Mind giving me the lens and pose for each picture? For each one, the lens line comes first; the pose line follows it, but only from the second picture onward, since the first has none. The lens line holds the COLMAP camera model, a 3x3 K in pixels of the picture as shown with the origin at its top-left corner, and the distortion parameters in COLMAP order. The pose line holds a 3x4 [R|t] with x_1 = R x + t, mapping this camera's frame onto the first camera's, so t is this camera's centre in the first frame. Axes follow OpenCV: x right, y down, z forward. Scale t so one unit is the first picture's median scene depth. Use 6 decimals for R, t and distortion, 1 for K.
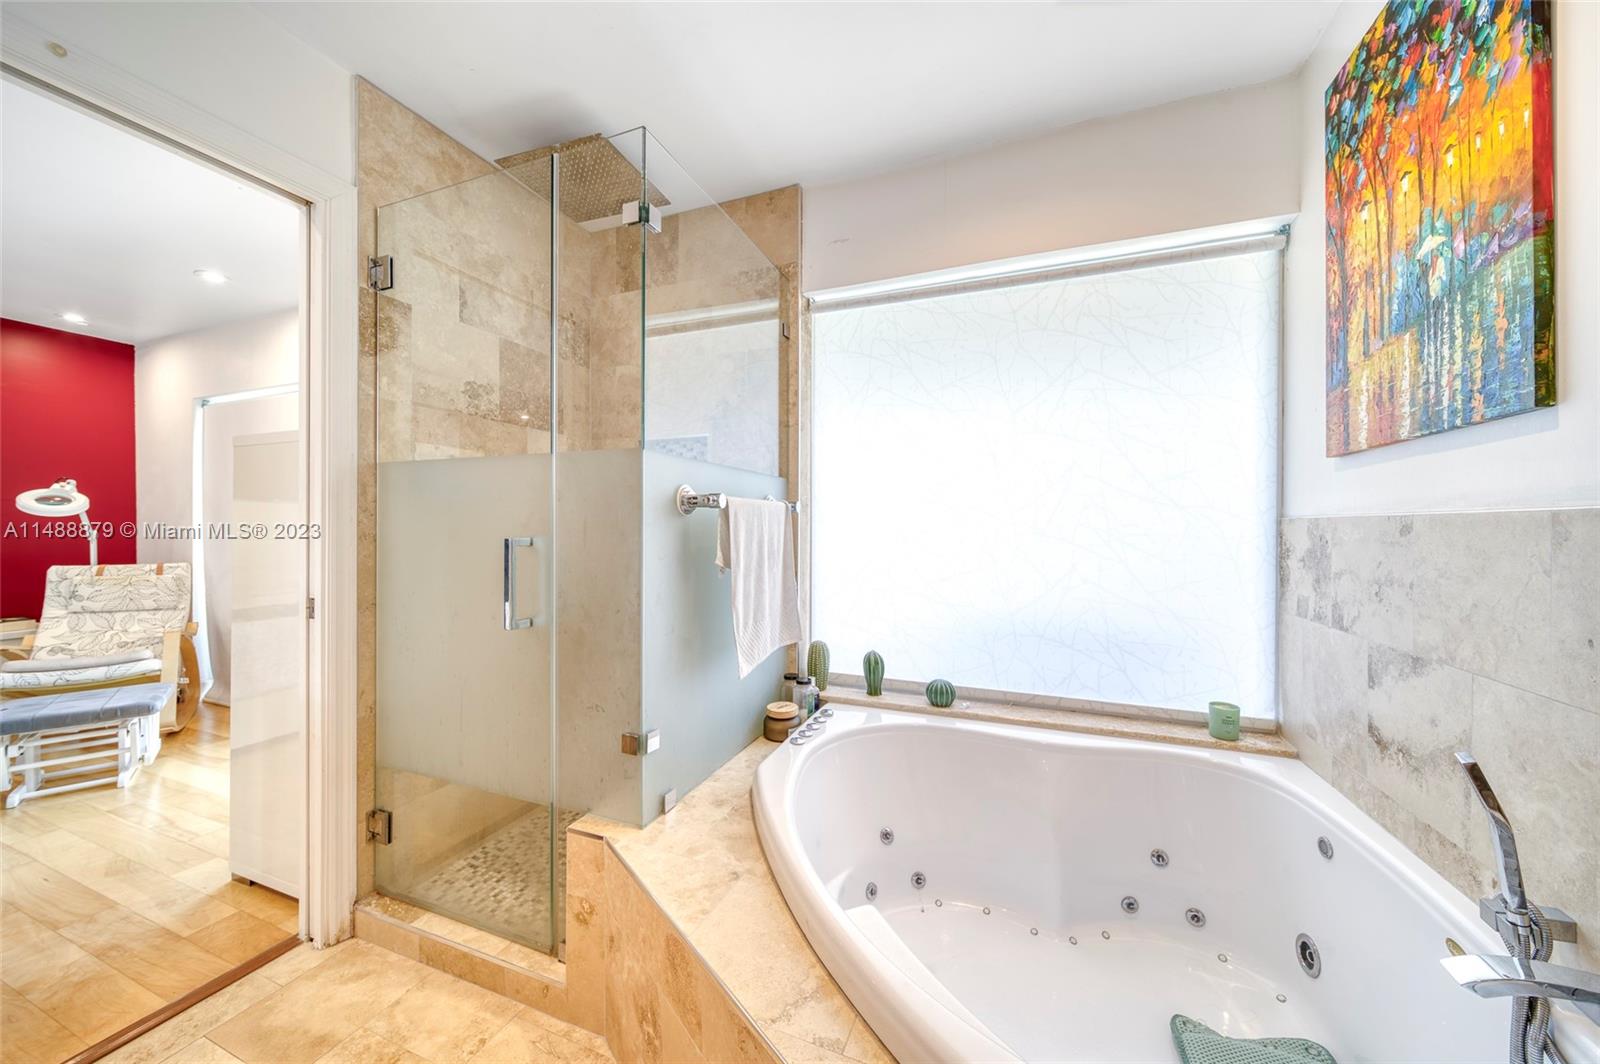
lens RADIAL K [[572.7, 0, 802.2], [0, 572.7, 531.7], [0, 0, 1]] dist [0.001515, -0.001238]
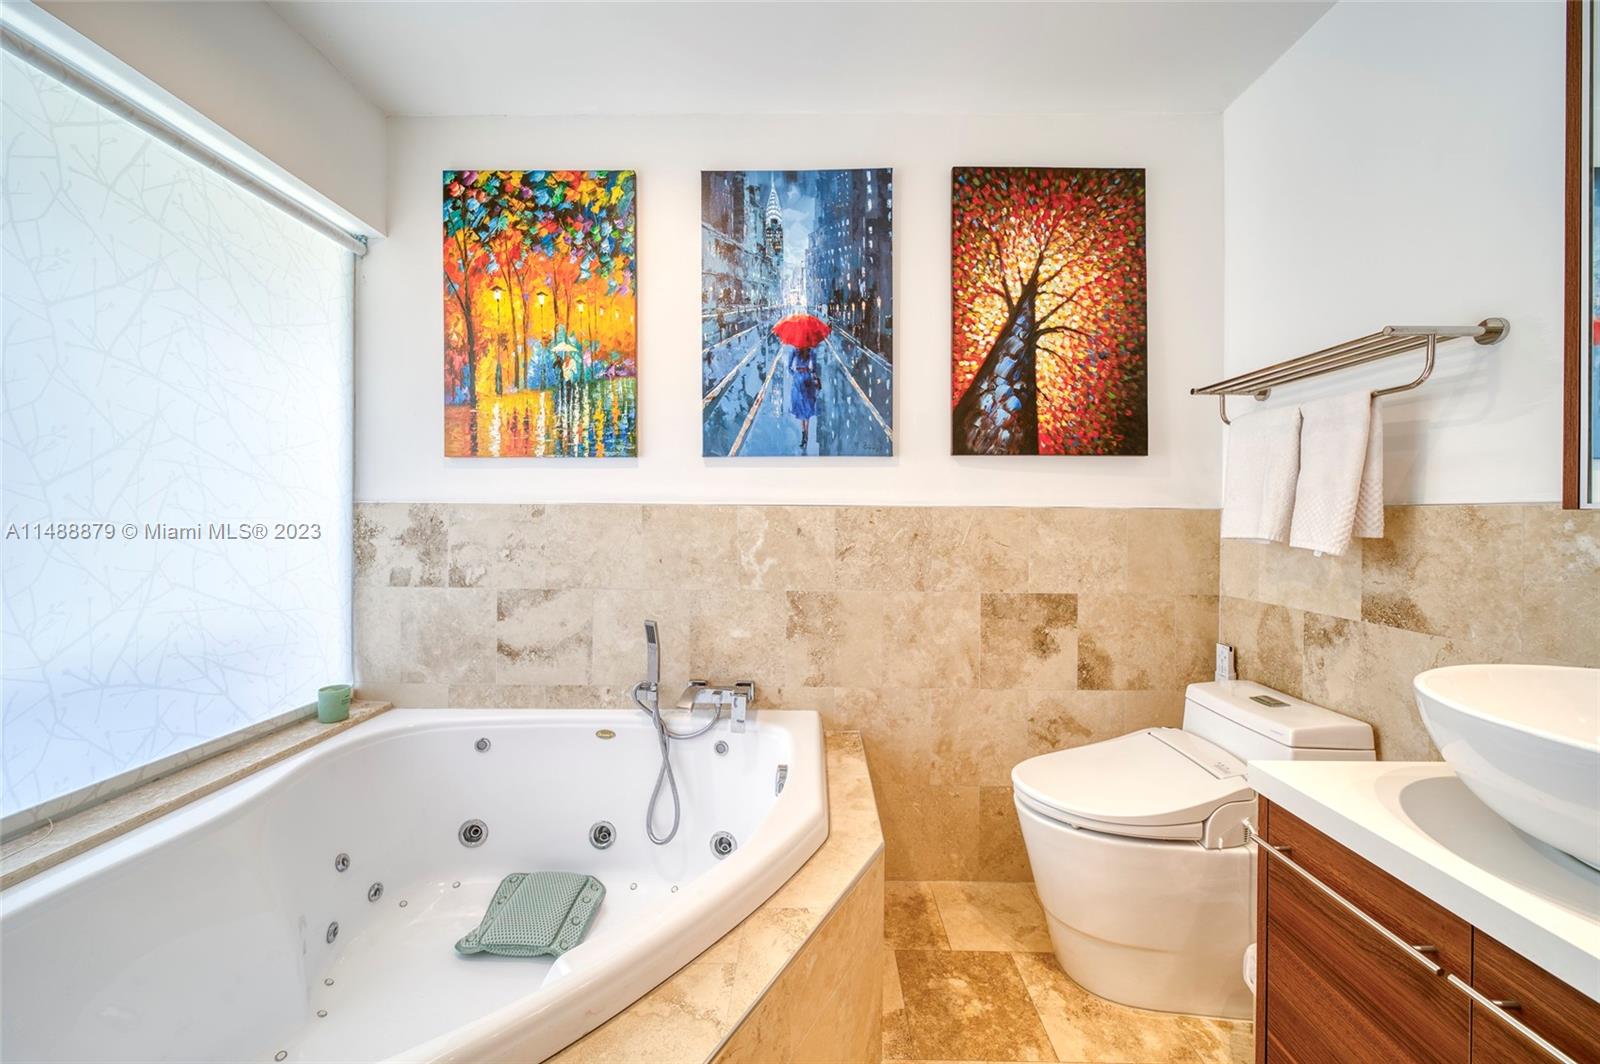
lens RADIAL K [[572.7, 0, 806.6], [0, 572.7, 515.6], [0, 0, 1]] dist [0.001515, -0.001238]
pose [[-0.361646, -0.008231, 0.932279, -0.734417], [-0.001818, 0.999965, 0.008124, -0.010542], [-0.932314, 0.001243, -0.361649, 0.886985]]
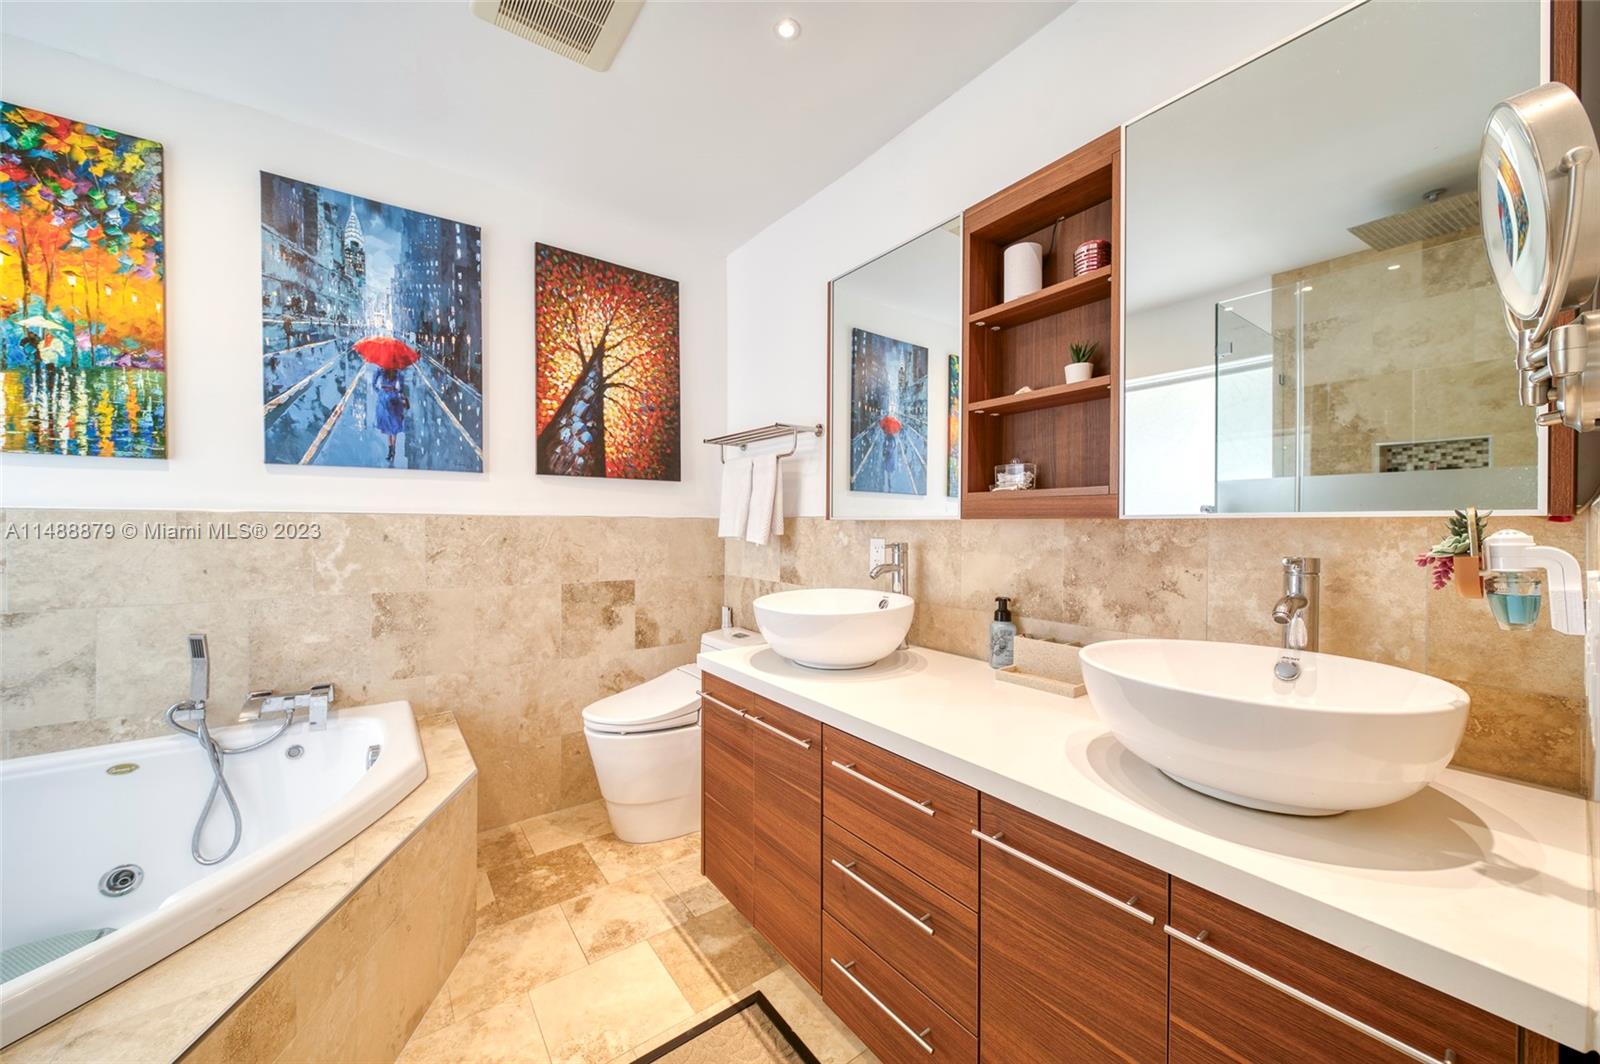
lens RADIAL K [[572.7, 0, 793.2], [0, 572.7, 528.1], [0, 0, 1]] dist [0.001515, -0.001238]
pose [[-0.849141, -0.012154, 0.528026, -1.207019], [-0.005099, 0.999877, 0.014814, -0.014802], [-0.528141, 0.009887, -0.849099, 1.154721]]
